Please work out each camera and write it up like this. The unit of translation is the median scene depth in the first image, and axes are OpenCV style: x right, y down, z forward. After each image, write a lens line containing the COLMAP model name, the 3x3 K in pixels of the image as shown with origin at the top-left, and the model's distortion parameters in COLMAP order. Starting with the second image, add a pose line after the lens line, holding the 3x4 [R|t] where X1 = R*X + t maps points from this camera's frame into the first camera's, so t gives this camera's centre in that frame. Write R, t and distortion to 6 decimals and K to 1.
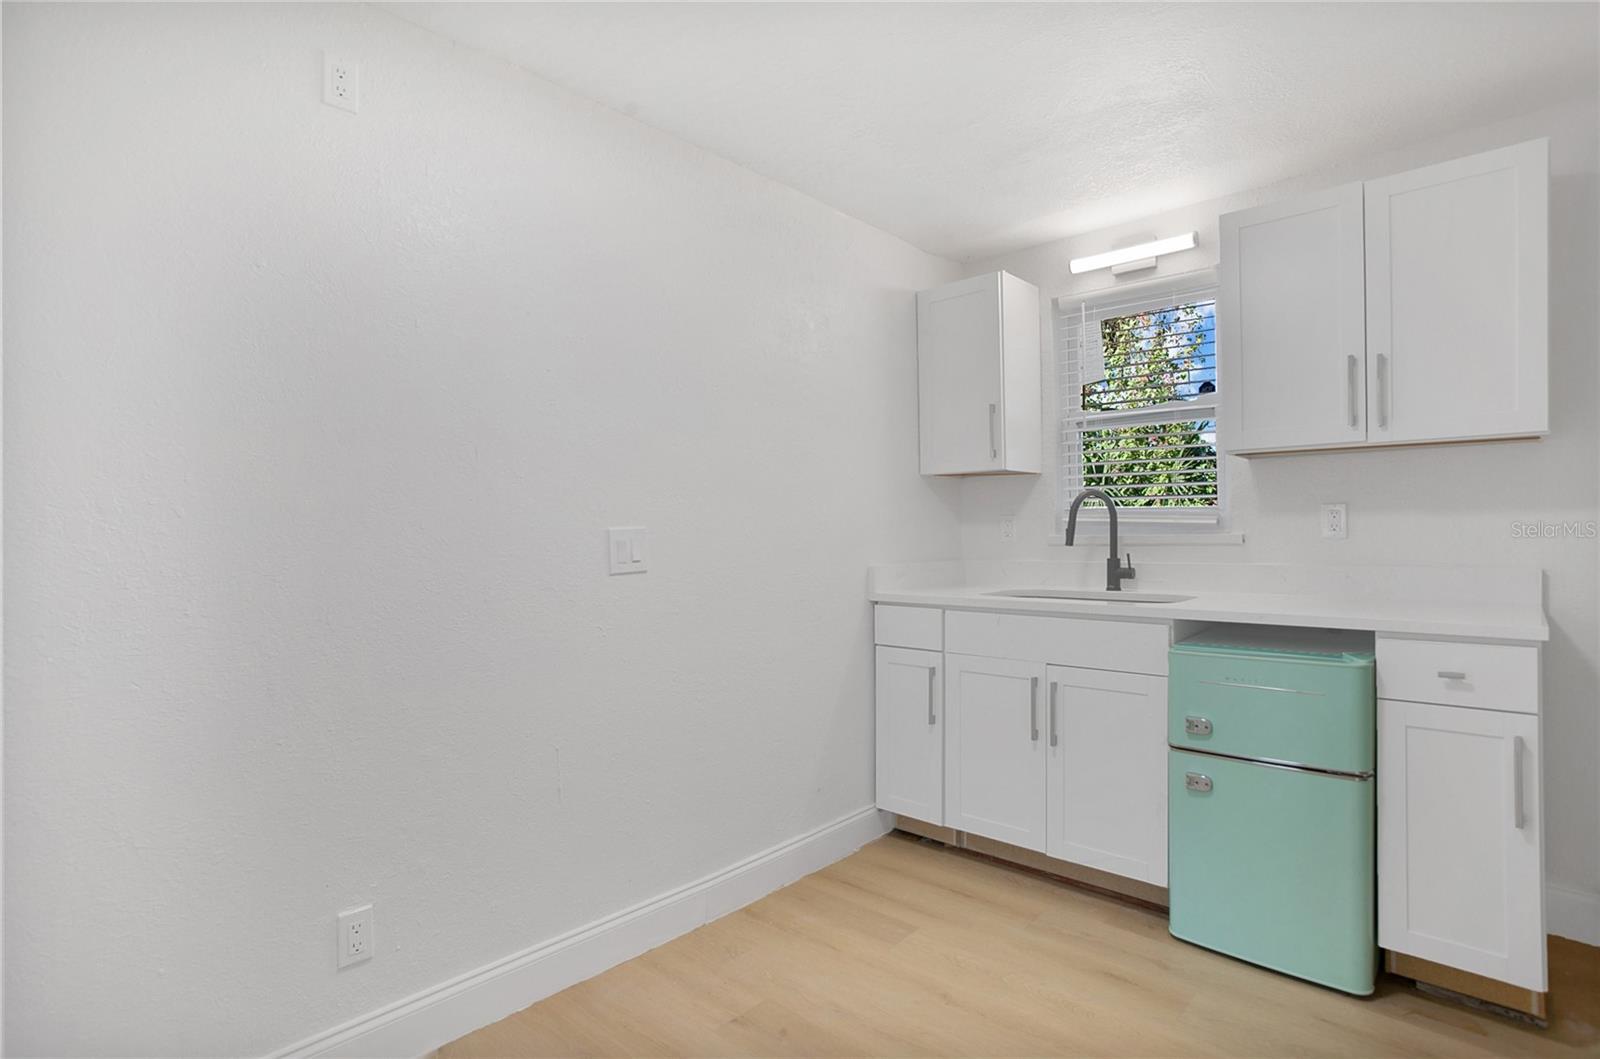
lens RADIAL K [[814.2, 0, 800.0], [0, 814.2, 529.5], [0, 0, 1]] dist [-0.071316, 0.030607]
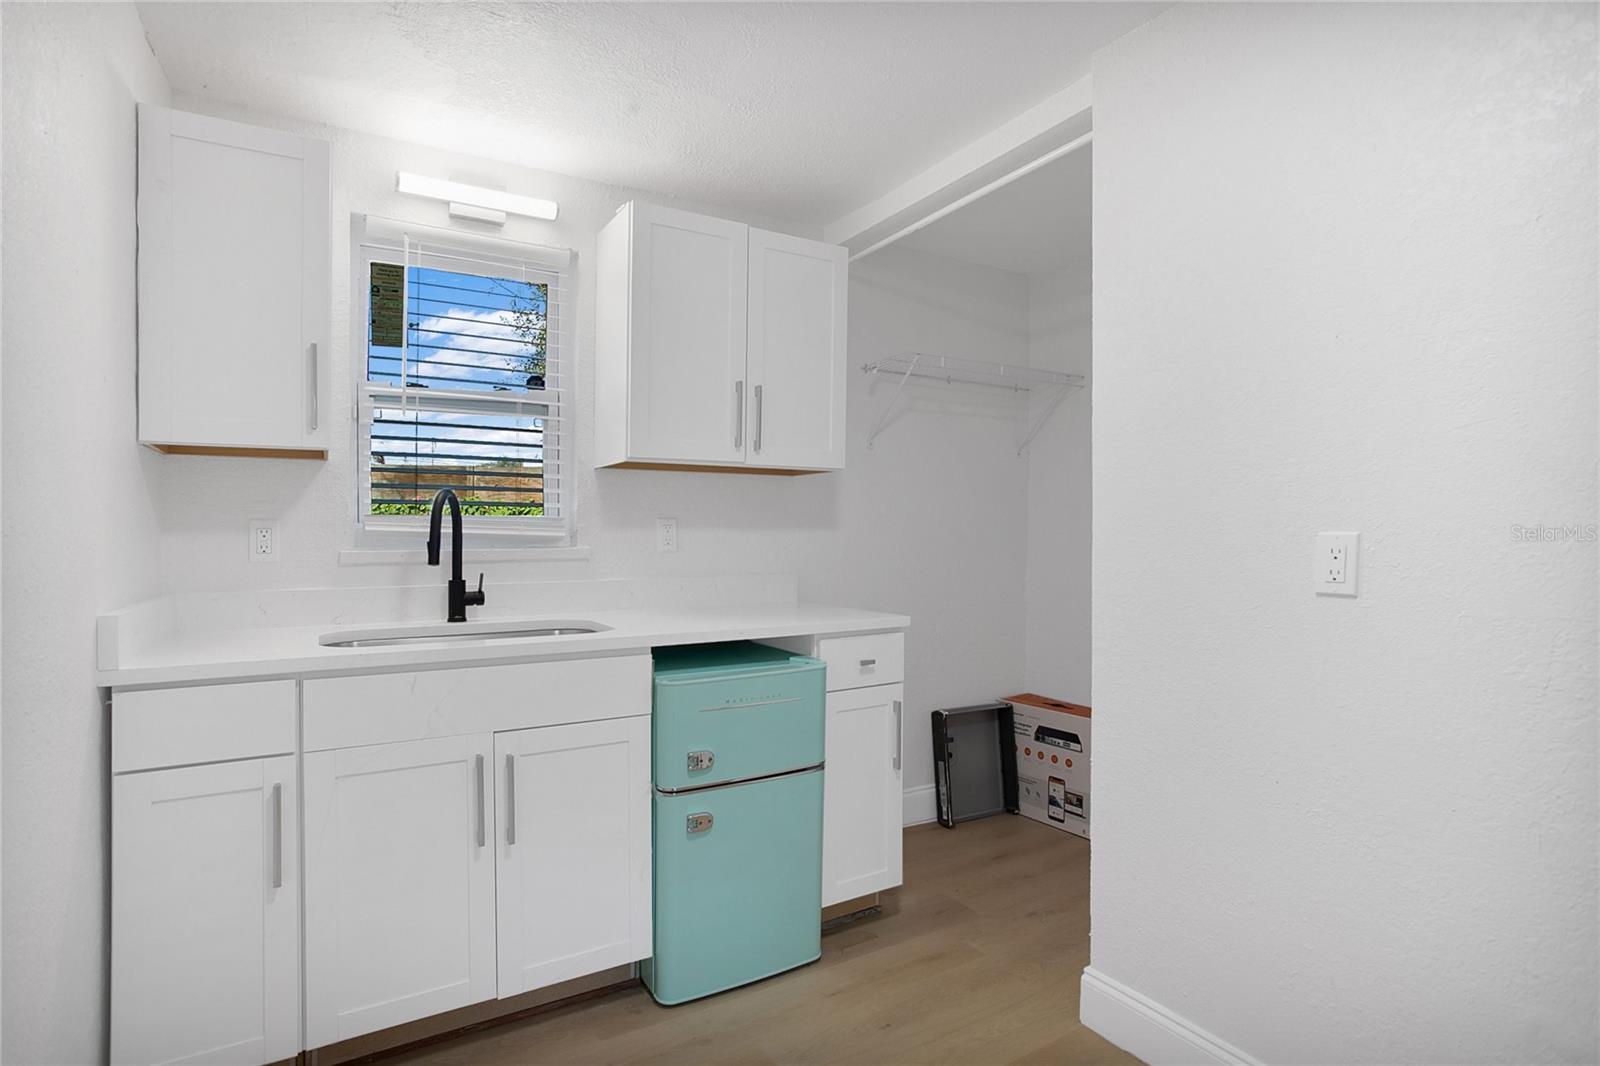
lens RADIAL K [[814.2, 0, 800.0], [0, 814.2, 533.0], [0, 0, 1]] dist [-0.071316, 0.030607]
pose [[0.260386, 0.010478, 0.965448, -0.285534], [-0.001740, 0.999945, -0.010383, -0.001825], [-0.965503, 0.001023, 0.260390, 0.516550]]
